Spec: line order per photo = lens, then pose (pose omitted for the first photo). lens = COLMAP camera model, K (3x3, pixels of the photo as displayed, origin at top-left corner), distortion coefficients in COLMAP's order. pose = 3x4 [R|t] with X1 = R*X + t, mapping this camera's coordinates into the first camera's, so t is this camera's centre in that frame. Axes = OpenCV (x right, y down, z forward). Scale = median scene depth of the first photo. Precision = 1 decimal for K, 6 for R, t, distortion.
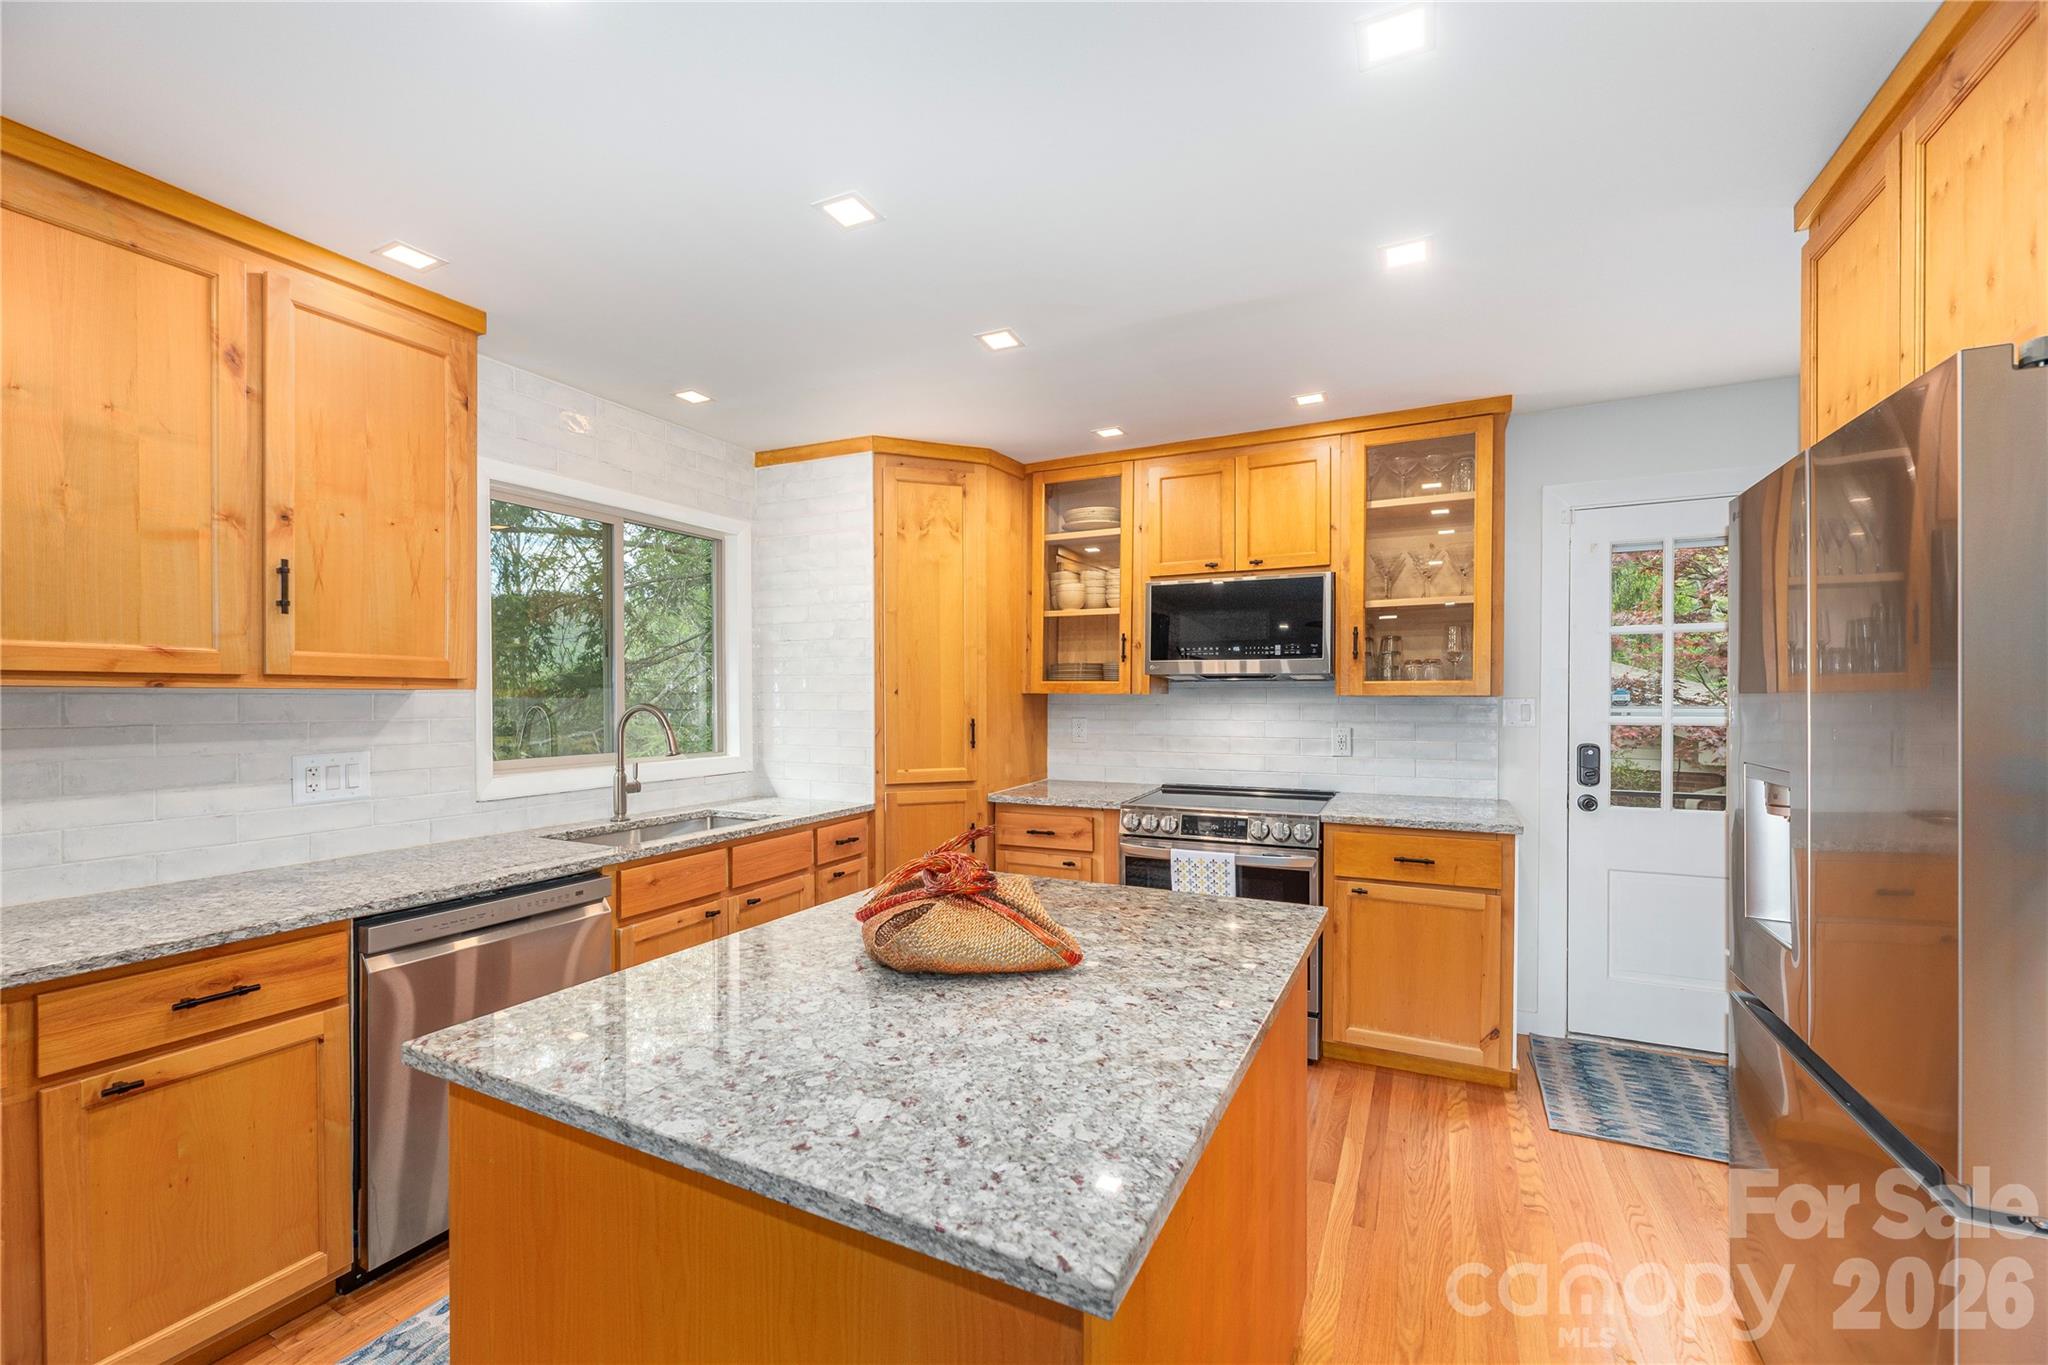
lens RADIAL K [[837.3, 0, 1032.8], [0, 837.3, 701.7], [0, 0, 1]] dist [0.002191, -0.002016]
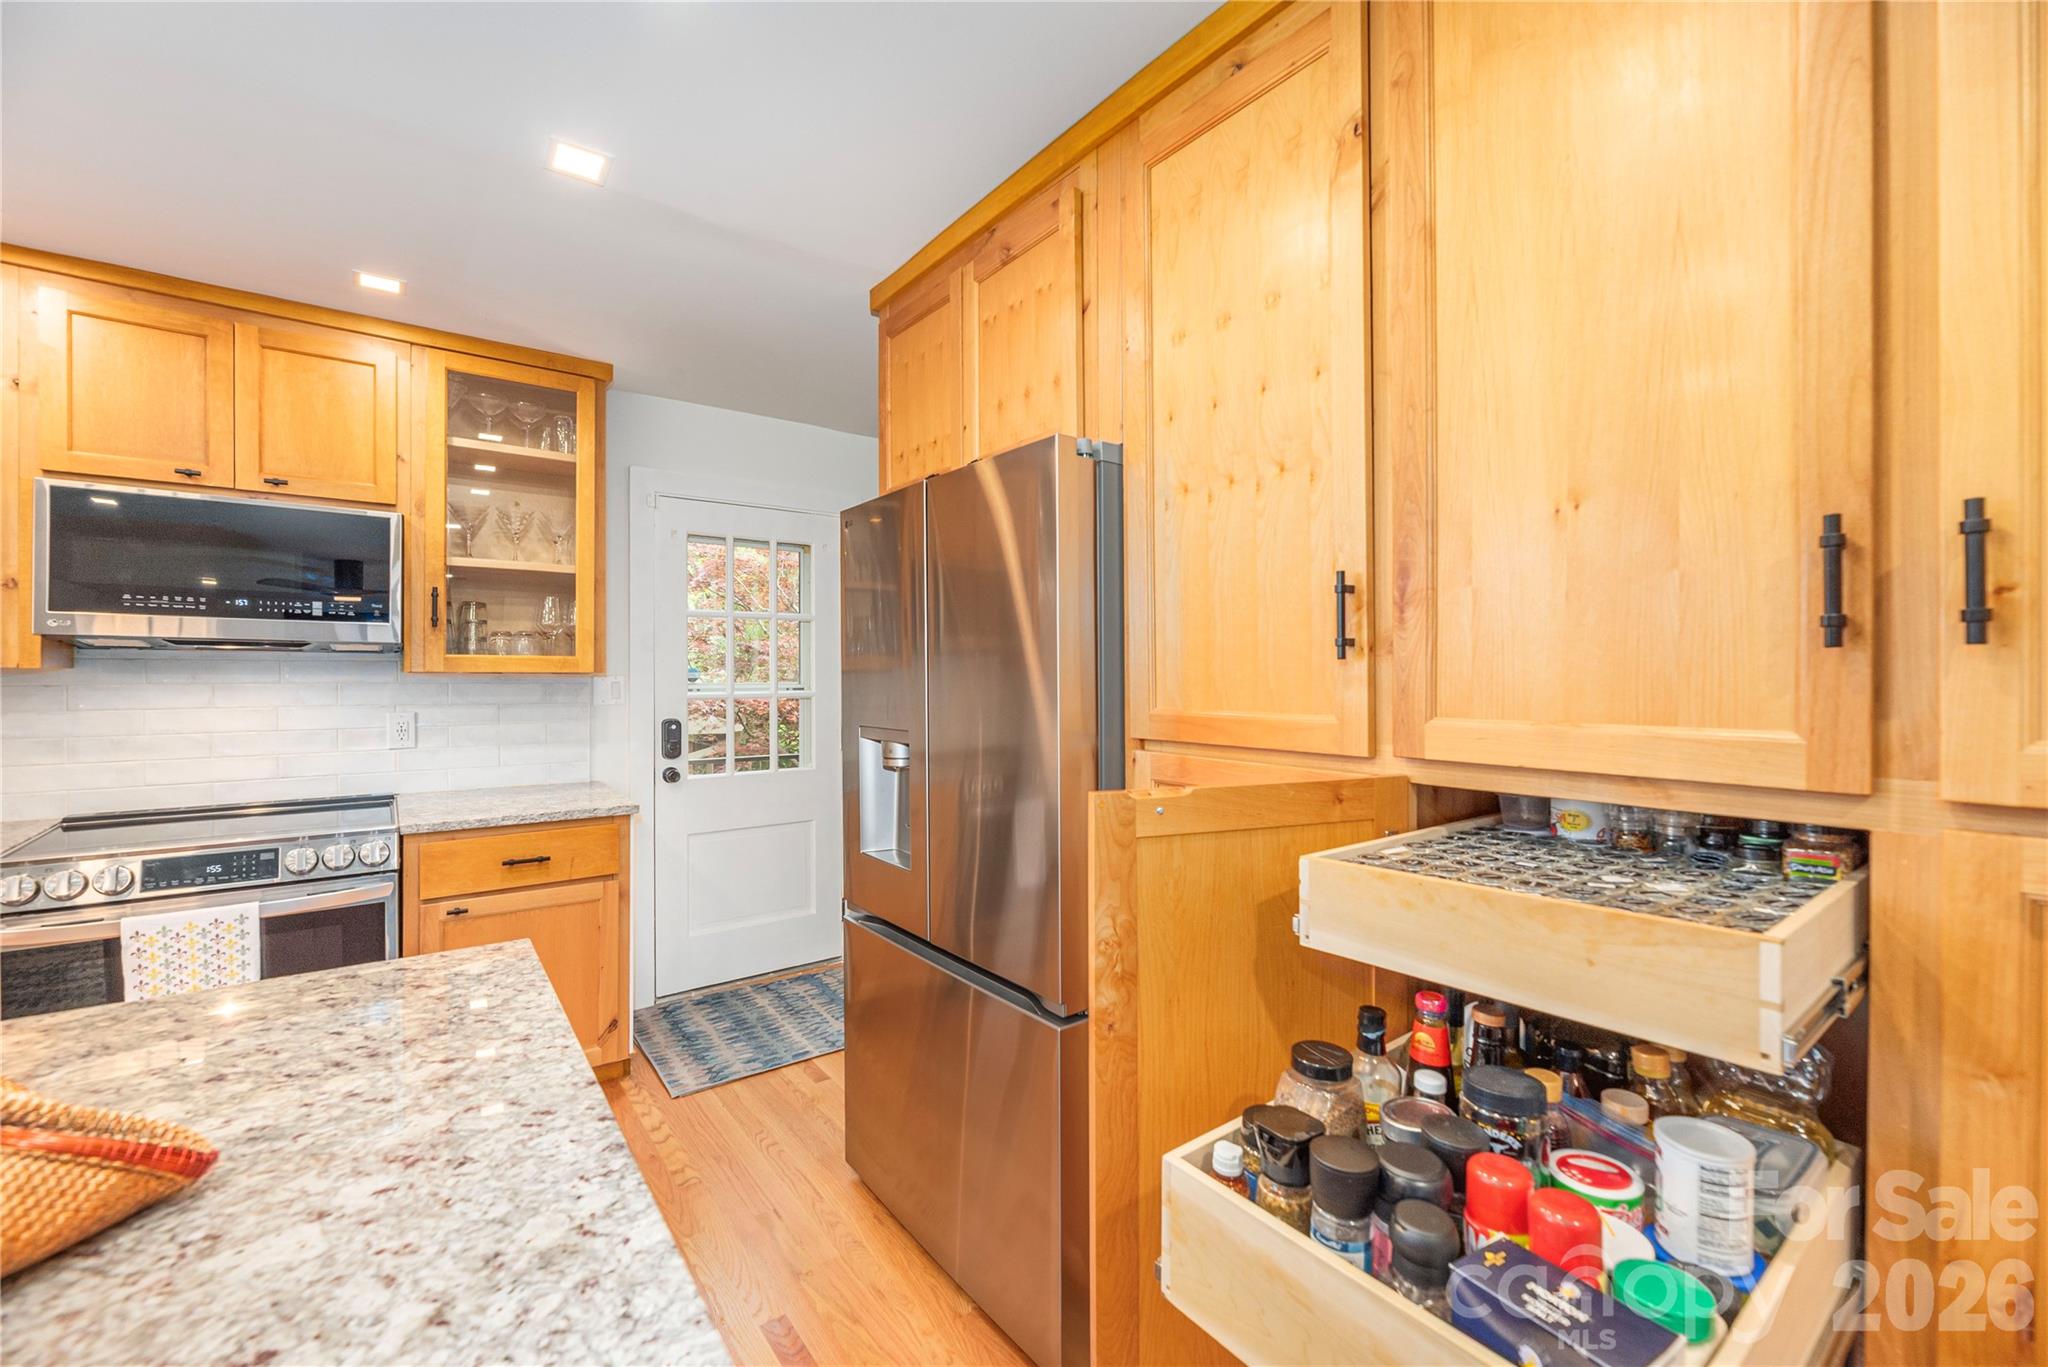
lens RADIAL K [[837.3, 0, 1002.6], [0, 837.3, 680.4], [0, 0, 1]] dist [0.002191, -0.002016]
pose [[0.463825, -0.002231, 0.885924, -0.077574], [0.004410, 0.999990, 0.000210, 0.003155], [-0.885916, 0.003809, 0.463830, 0.136107]]
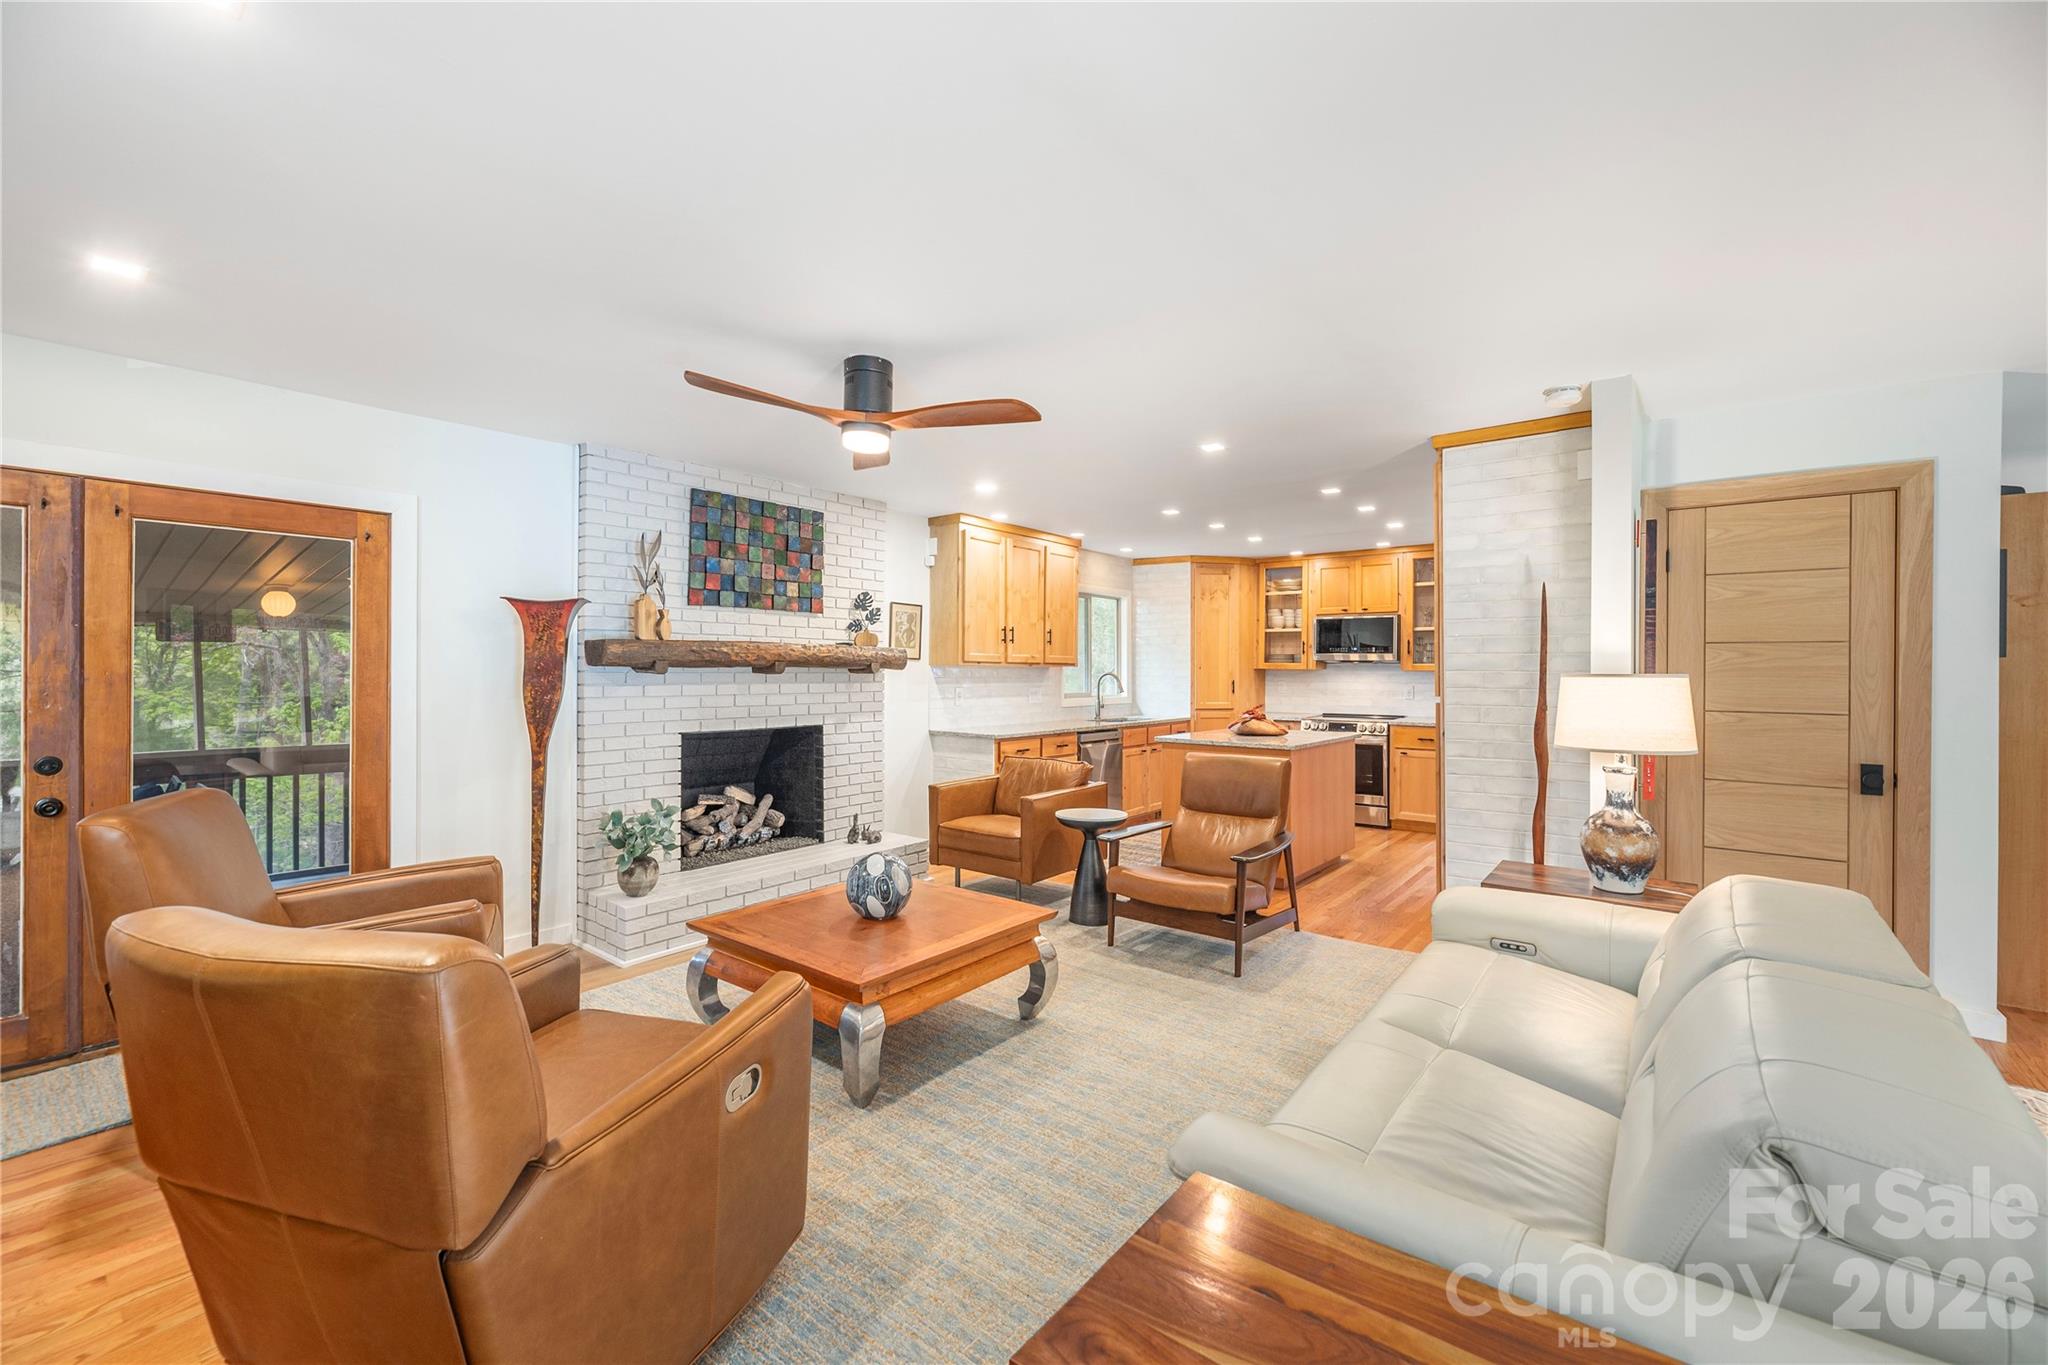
lens RADIAL K [[837.3, 0, 1075.9], [0, 837.3, 664.4], [0, 0, 1]] dist [0.002191, -0.002016]
pose [[0.987099, 0.002675, -0.160086, -0.138476], [-0.004983, 0.999889, -0.014014, 0.013473], [0.160031, 0.014631, 0.987004, -1.357440]]
